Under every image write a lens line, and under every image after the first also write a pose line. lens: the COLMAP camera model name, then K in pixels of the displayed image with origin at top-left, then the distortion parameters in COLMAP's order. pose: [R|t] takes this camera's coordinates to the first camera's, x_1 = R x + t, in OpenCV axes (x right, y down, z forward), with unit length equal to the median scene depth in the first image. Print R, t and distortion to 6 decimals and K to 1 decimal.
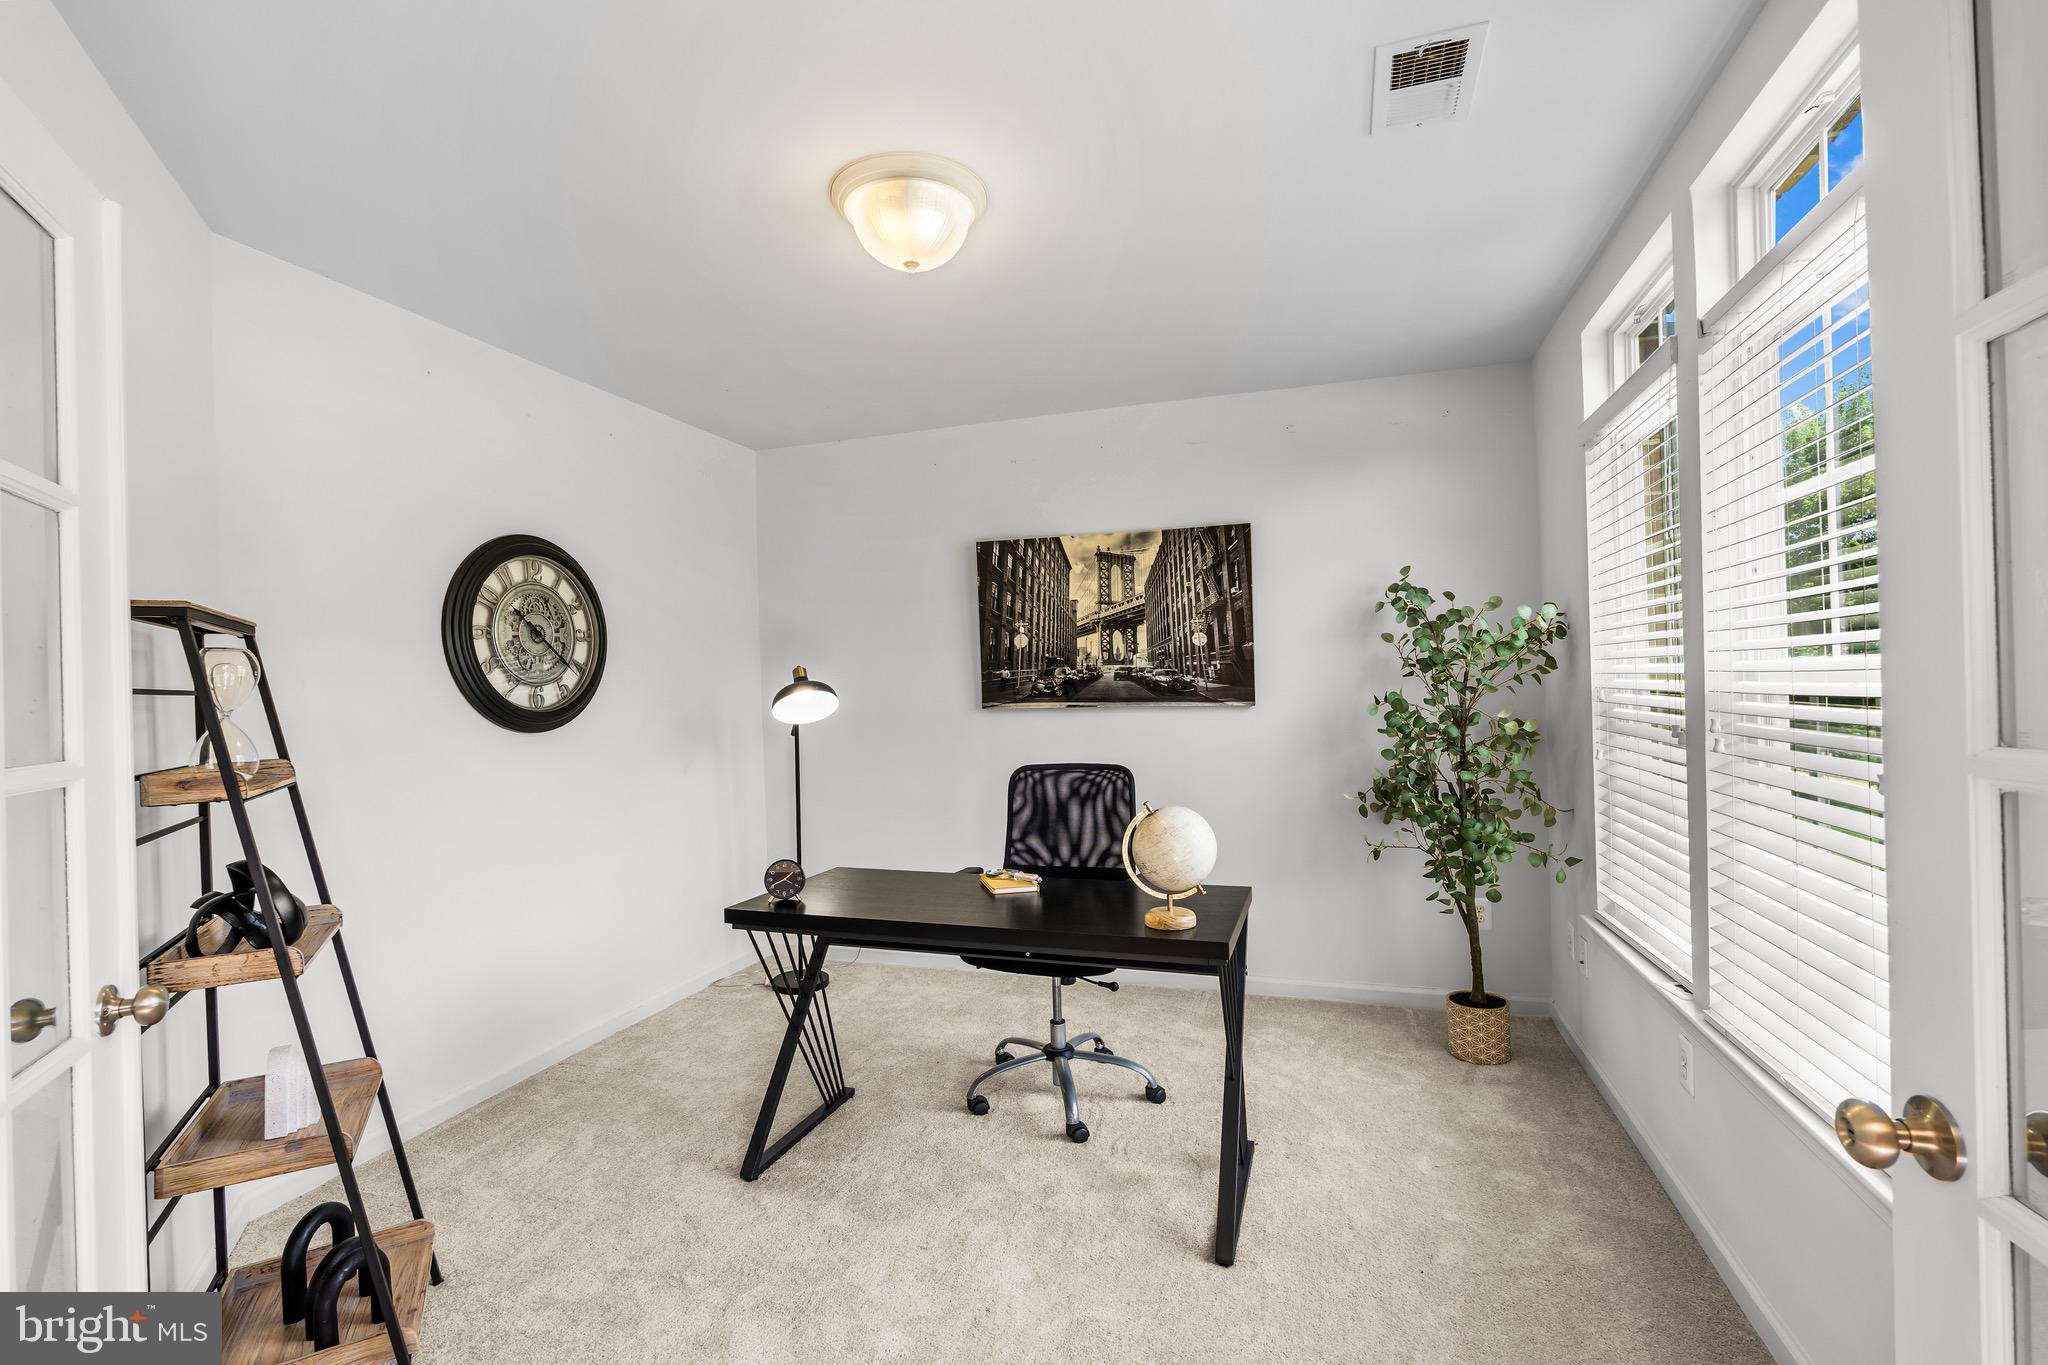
lens RADIAL K [[911.5, 0, 1026.7], [0, 911.5, 670.1], [0, 0, 1]] dist [-0.004150, 0.000663]
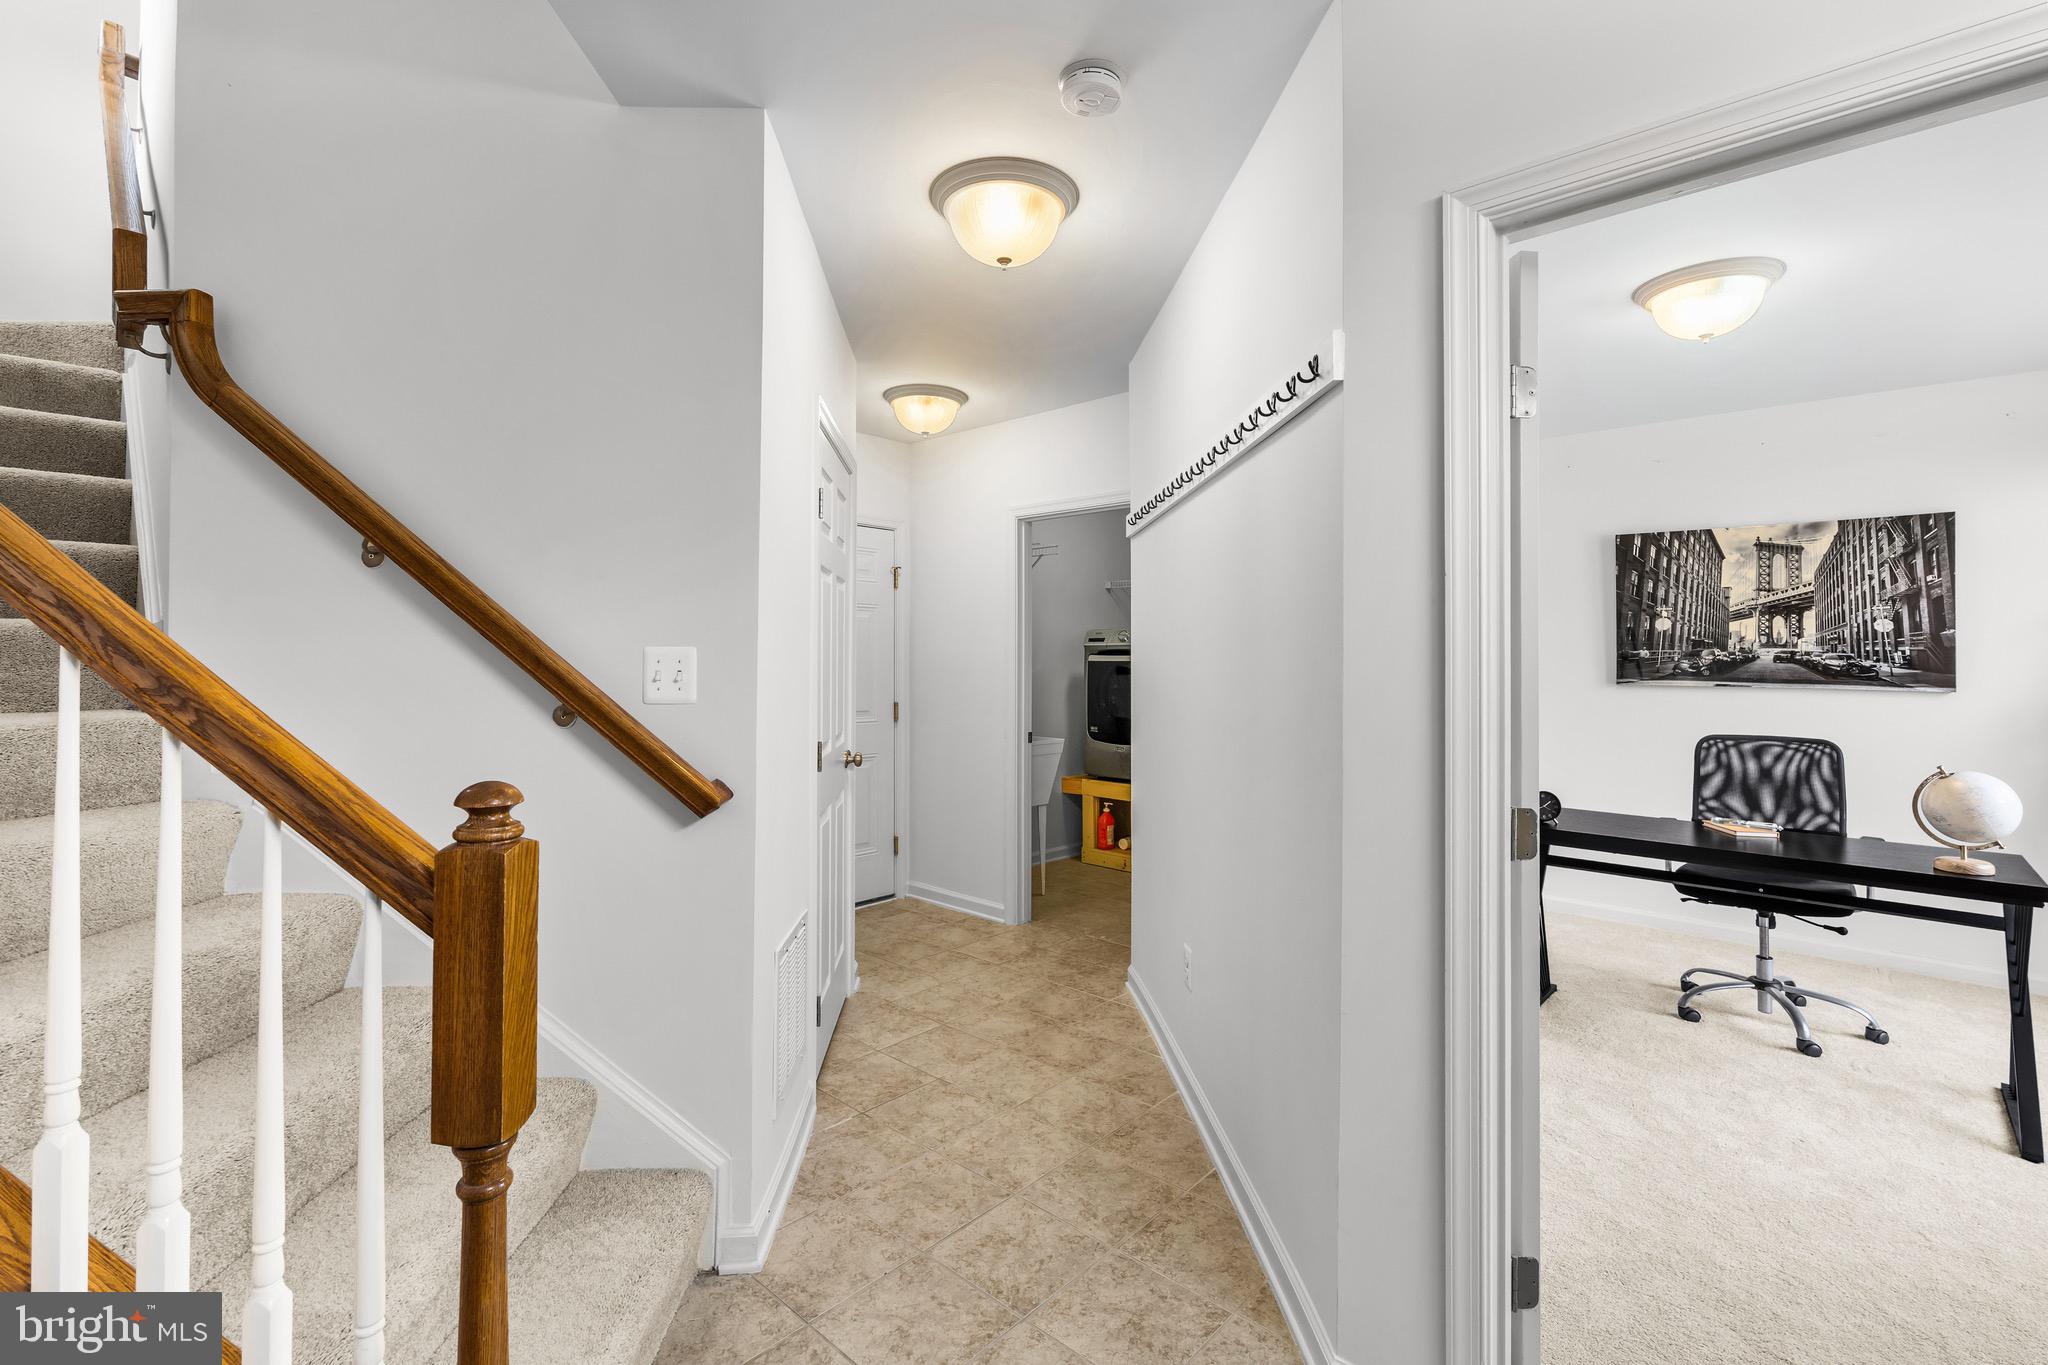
lens RADIAL K [[911.5, 0, 1017.1], [0, 911.5, 640.7], [0, 0, 1]] dist [-0.004150, 0.000663]
pose [[0.911912, 0.023127, -0.409733, -0.281271], [-0.024042, 0.999707, 0.002919, 0.003777], [0.409681, 0.007189, 0.912201, -0.336346]]
